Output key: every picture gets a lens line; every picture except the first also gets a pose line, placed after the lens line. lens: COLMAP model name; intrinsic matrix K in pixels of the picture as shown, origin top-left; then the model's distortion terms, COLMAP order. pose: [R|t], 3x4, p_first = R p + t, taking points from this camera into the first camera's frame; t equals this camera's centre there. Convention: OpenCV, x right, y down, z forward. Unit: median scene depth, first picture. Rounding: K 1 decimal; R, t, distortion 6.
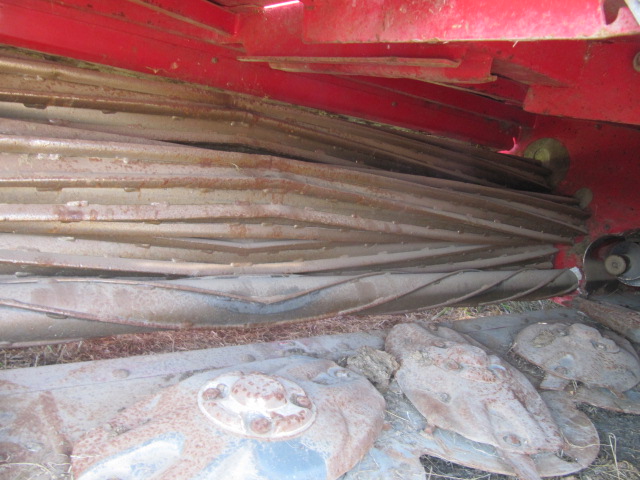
lens RADIAL K [[541.0, 0, 320.0], [0, 541.0, 240.0], [0, 0, 1]] dist [-0.041749, 0.011204]
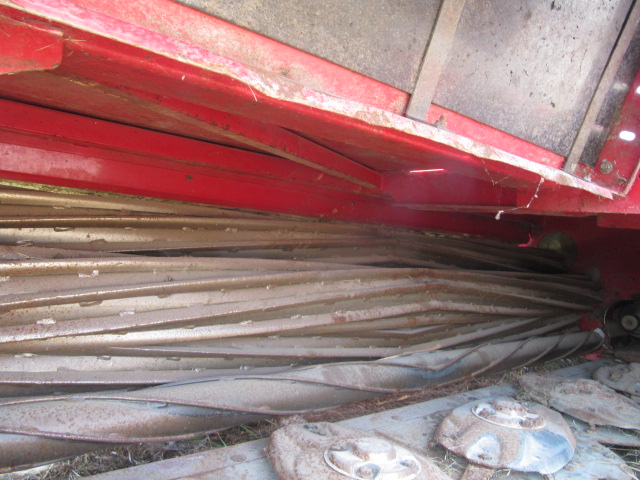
lens RADIAL K [[541.0, 0, 320.0], [0, 541.0, 240.0], [0, 0, 1]] dist [-0.041749, 0.011204]
pose [[0.991205, -0.090120, 0.096902, -0.390406], [0.106332, 0.978299, -0.177832, 0.000657], [-0.078773, 0.186572, 0.979278, -0.328697]]
